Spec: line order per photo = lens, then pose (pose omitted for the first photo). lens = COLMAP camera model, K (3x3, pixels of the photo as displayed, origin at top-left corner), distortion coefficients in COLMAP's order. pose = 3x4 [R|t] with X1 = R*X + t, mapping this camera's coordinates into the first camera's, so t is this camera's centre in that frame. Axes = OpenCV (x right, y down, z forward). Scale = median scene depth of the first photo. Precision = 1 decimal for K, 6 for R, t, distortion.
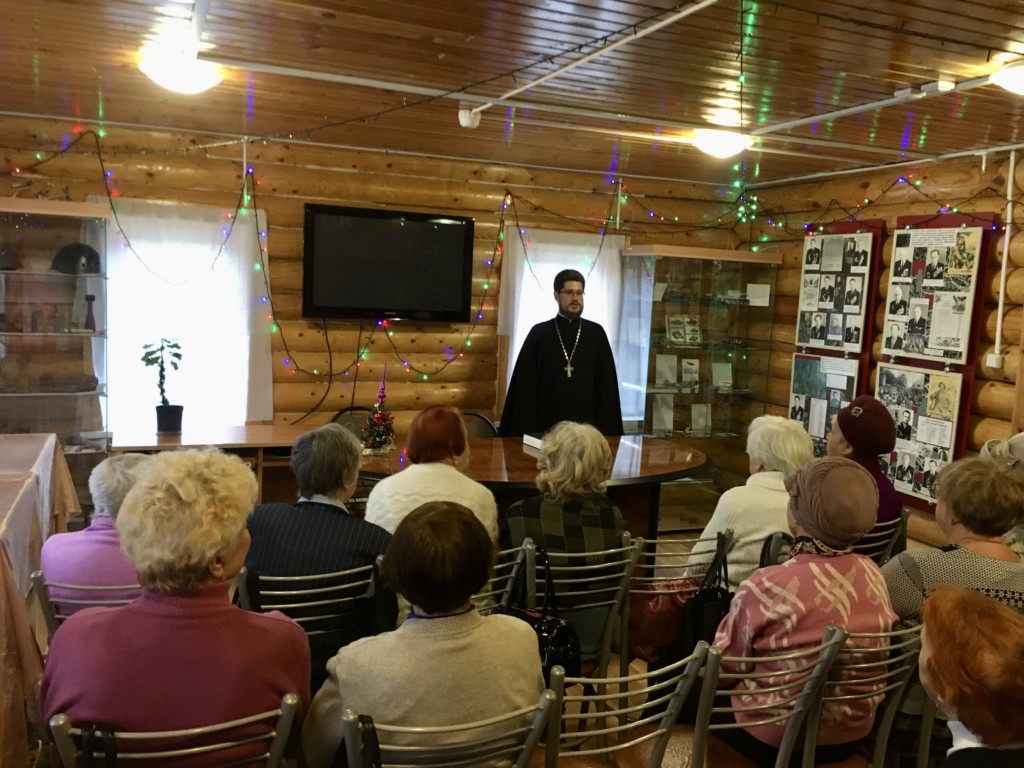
lens RADIAL K [[864.2, 0, 501.9], [0, 864.2, 399.6], [0, 0, 1]] dist [0.090642, -0.109858]
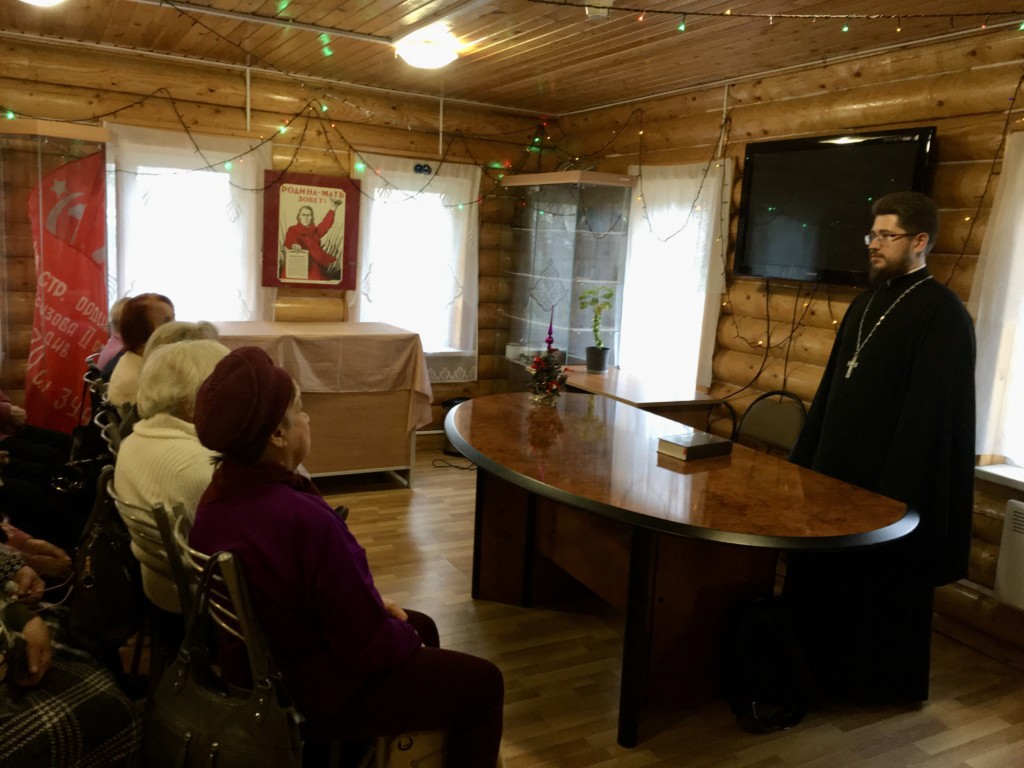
lens RADIAL K [[864.2, 0, 505.4], [0, 864.2, 381.5], [0, 0, 1]] dist [0.090642, -0.109858]
pose [[0.103981, 0.125565, -0.986621, 0.654237], [-0.181753, 0.977693, 0.105274, -0.043732], [0.977831, 0.168375, 0.124484, 0.717616]]
